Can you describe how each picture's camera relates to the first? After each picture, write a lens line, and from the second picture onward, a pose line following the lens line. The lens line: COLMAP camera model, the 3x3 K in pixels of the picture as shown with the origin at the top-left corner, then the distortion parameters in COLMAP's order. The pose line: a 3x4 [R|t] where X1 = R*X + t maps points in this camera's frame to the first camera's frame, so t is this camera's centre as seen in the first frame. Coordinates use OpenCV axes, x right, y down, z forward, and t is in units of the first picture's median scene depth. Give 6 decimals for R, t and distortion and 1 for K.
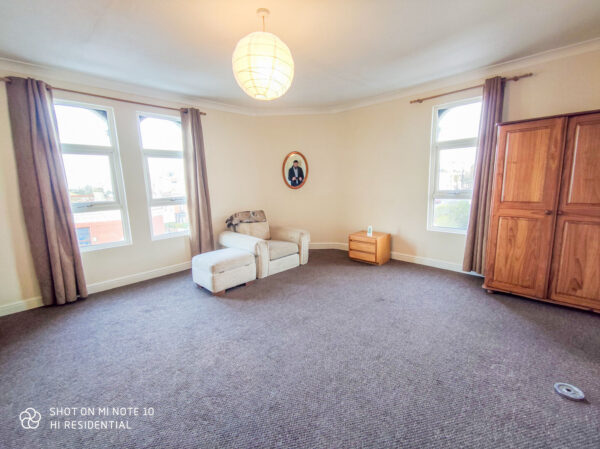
lens RADIAL K [[272.4, 0, 300.7], [0, 272.4, 226.1], [0, 0, 1]] dist [0.003820, -0.000223]
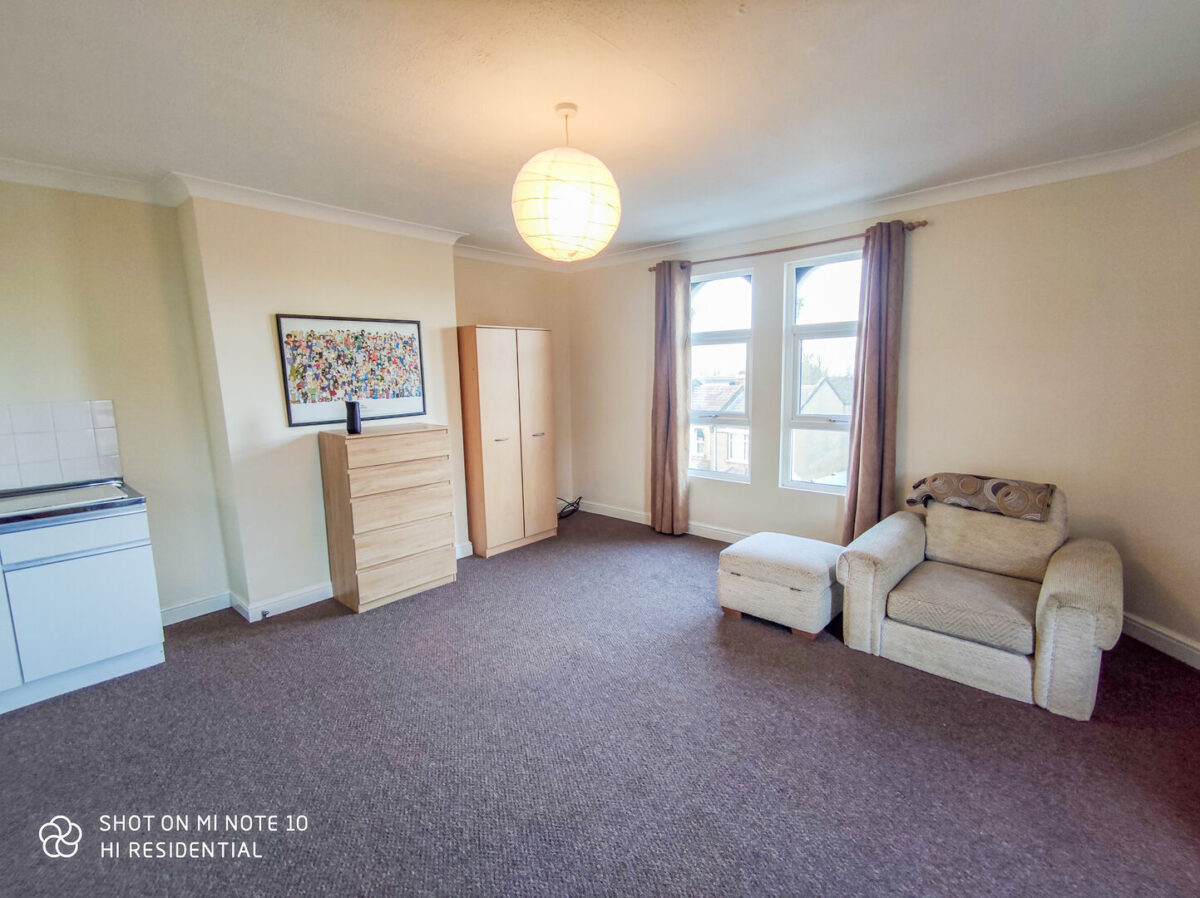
lens RADIAL K [[544.8, 0, 601.5], [0, 544.8, 452.3], [0, 0, 1]] dist [0.003820, -0.000223]
pose [[0.034261, 0.168726, -0.985067, 0.688489], [-0.150276, 0.975310, 0.161828, -0.183901], [0.988050, 0.142488, 0.058771, 0.706315]]
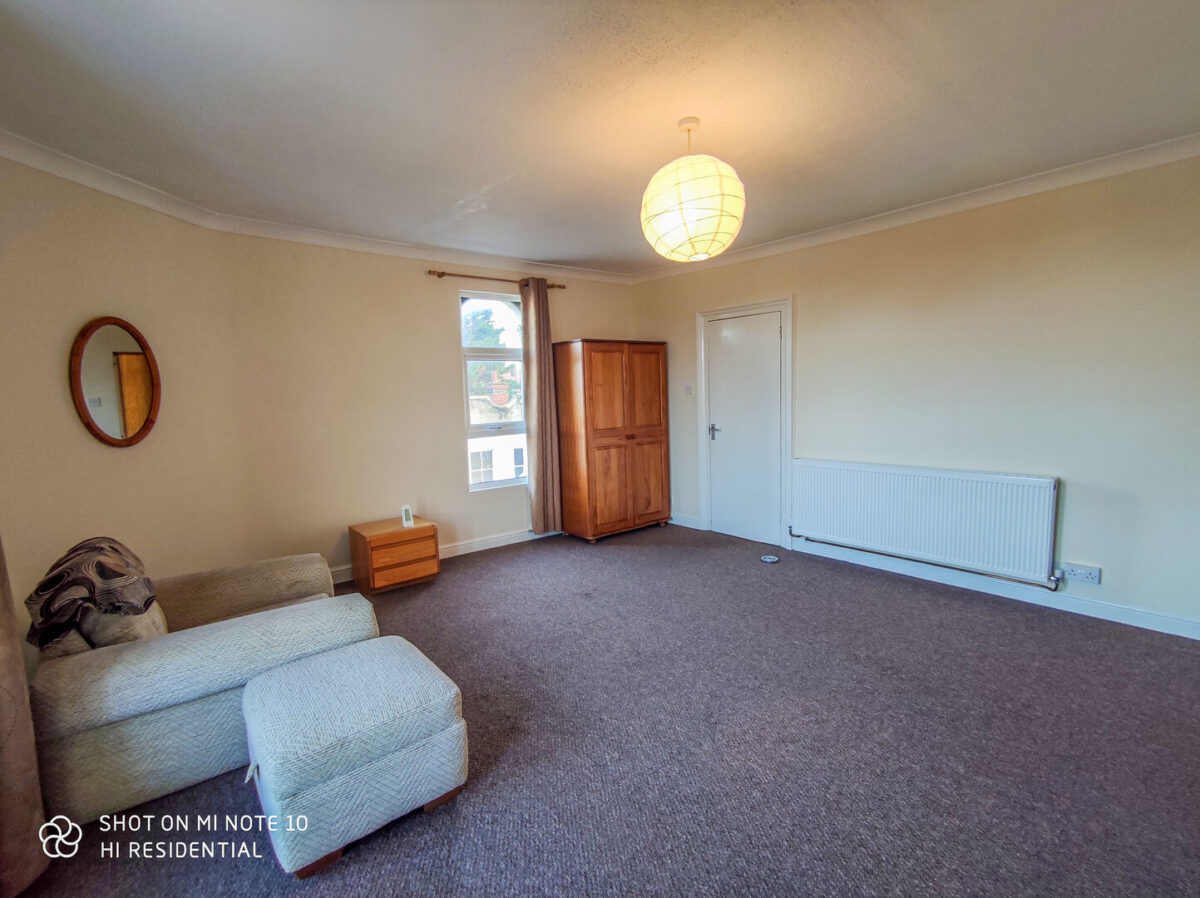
lens RADIAL K [[544.8, 0, 601.5], [0, 544.8, 452.3], [0, 0, 1]] dist [0.003820, -0.000223]
pose [[0.105606, -0.083467, 0.990899, -0.897100], [0.192984, 0.979246, 0.061918, -0.117597], [-0.975502, 0.184689, 0.119522, 0.753217]]
